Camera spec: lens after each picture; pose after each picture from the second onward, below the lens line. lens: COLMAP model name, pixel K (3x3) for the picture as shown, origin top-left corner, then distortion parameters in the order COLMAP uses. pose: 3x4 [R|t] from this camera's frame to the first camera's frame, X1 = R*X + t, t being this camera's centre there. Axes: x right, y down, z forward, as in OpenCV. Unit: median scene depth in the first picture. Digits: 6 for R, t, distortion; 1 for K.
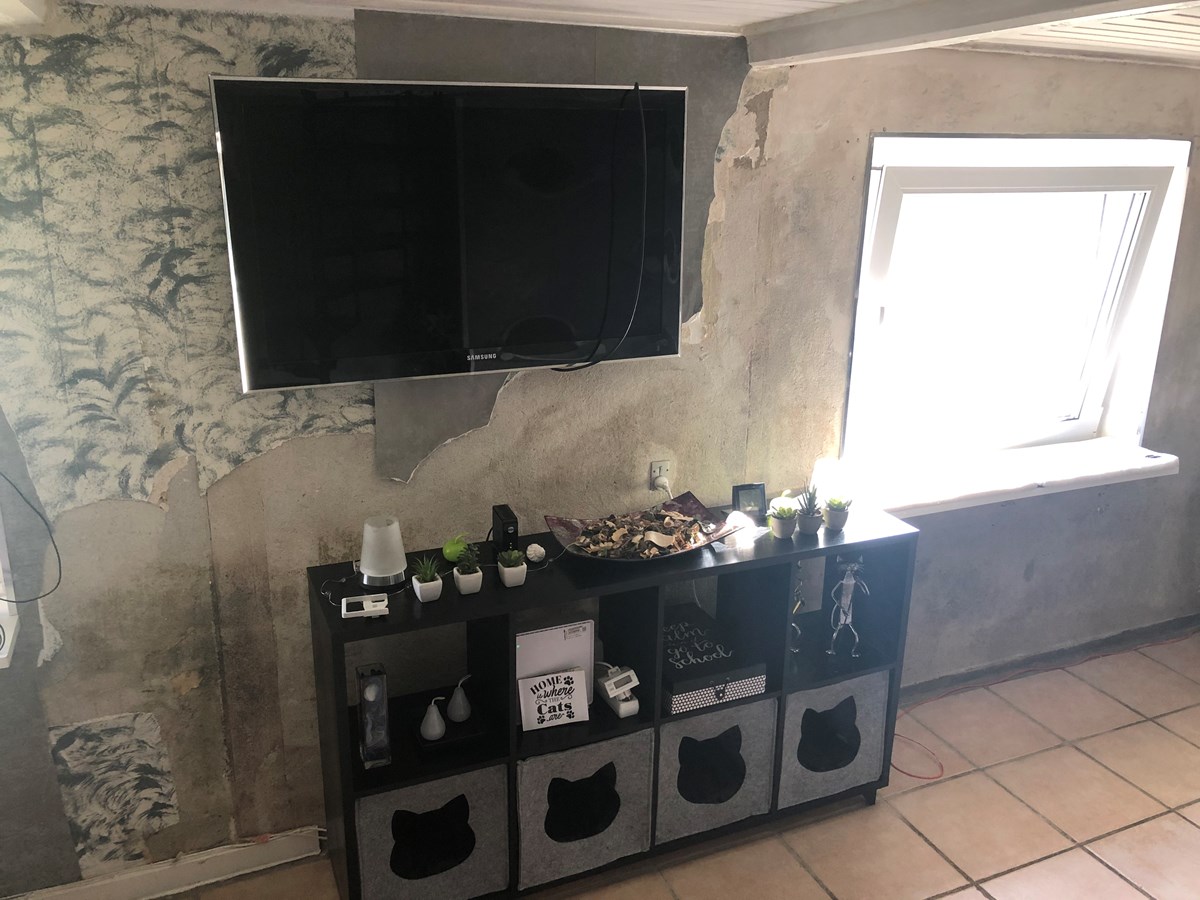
lens RADIAL K [[998.3, 0, 600.0], [0, 998.3, 450.0], [0, 0, 1]] dist [0.010806, 0.019191]
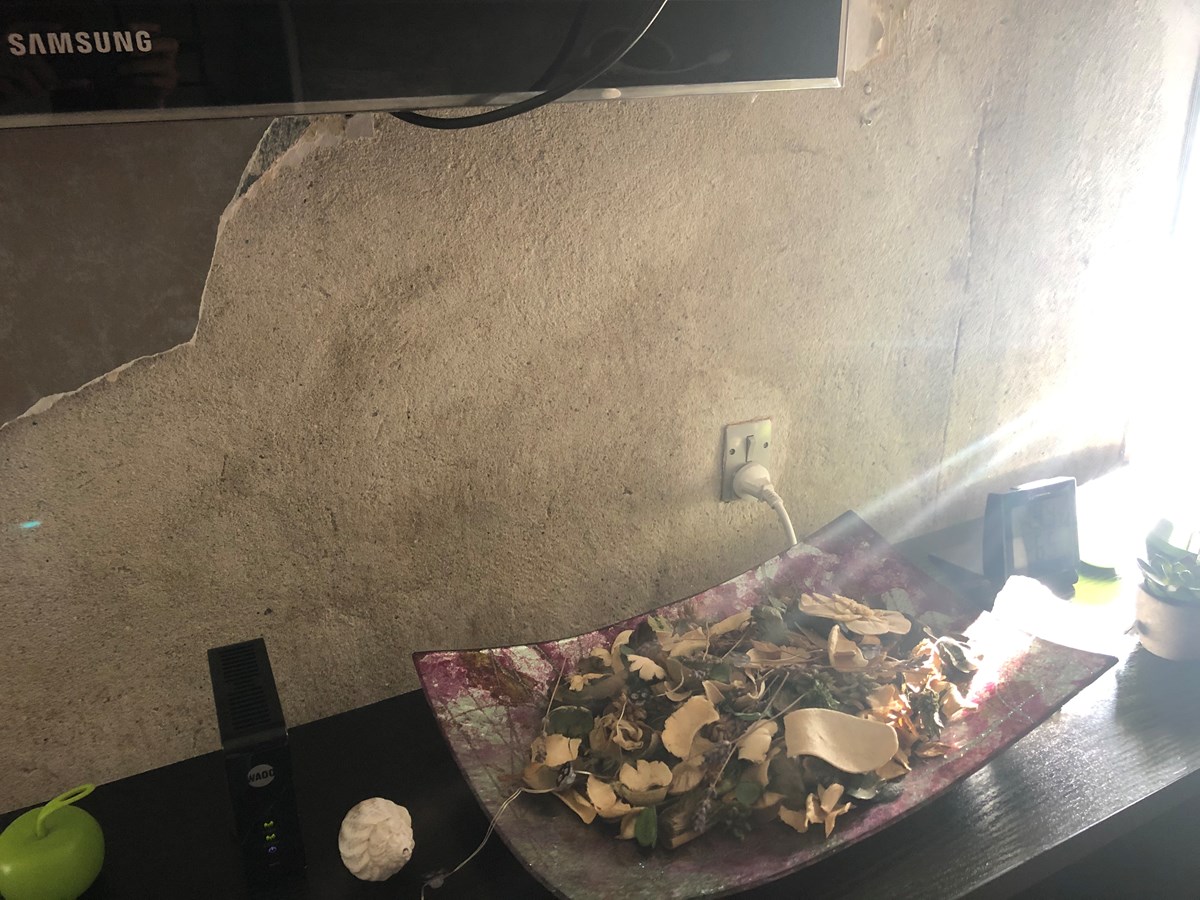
lens RADIAL K [[983.4, 0, 600.0], [0, 983.4, 450.0], [0, 0, 1]] dist [0.063971, -0.083616]
pose [[0.996639, -0.048754, 0.065826, -0.019078], [0.042229, 0.994377, 0.097113, -0.017765], [-0.070190, -0.094006, 0.993094, 0.747709]]
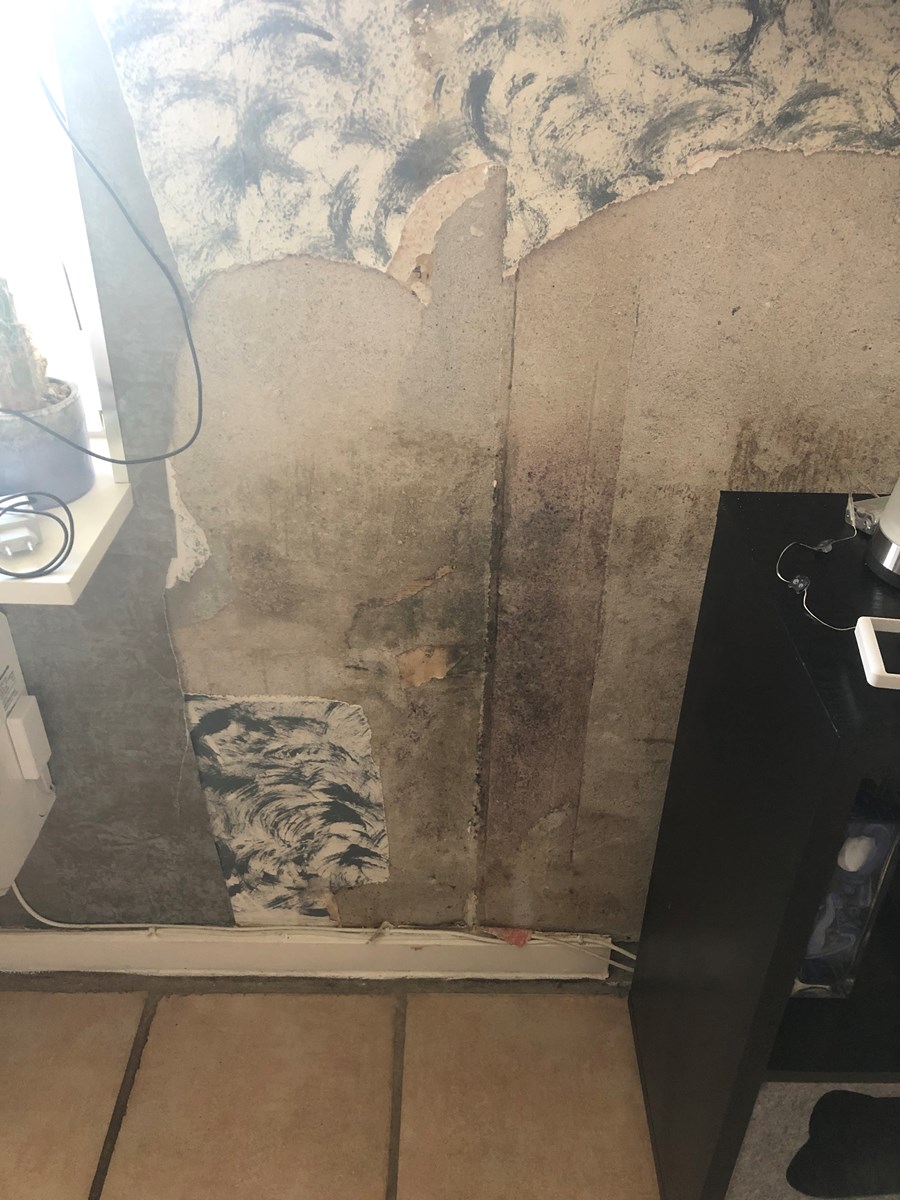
lens RADIAL K [[983.4, 0, 450.0], [0, 983.4, 600.0], [0, 0, 1]] dist [0.063971, -0.083616]
pose [[0.911550, 0.220761, -0.346902, -0.234896], [-0.120915, 0.950267, 0.287004, 0.055159], [0.393009, -0.219673, 0.892910, 0.565289]]
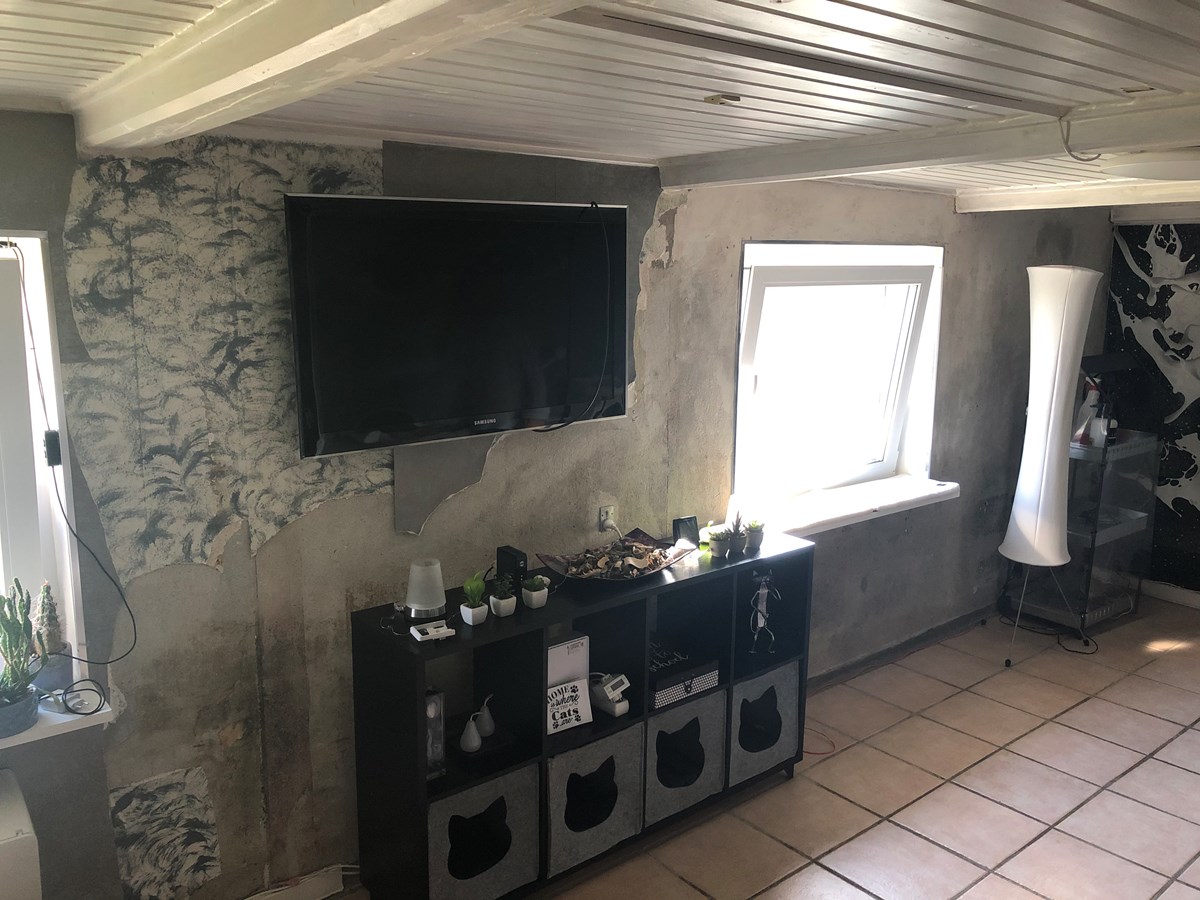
lens RADIAL K [[983.4, 0, 600.0], [0, 983.4, 450.0], [0, 0, 1]] dist [0.063971, -0.083616]
pose [[0.962452, -0.057384, 0.265318, -0.296585], [0.084154, 0.992321, -0.090649, 0.057915], [-0.258079, 0.109573, 0.959890, -0.164543]]
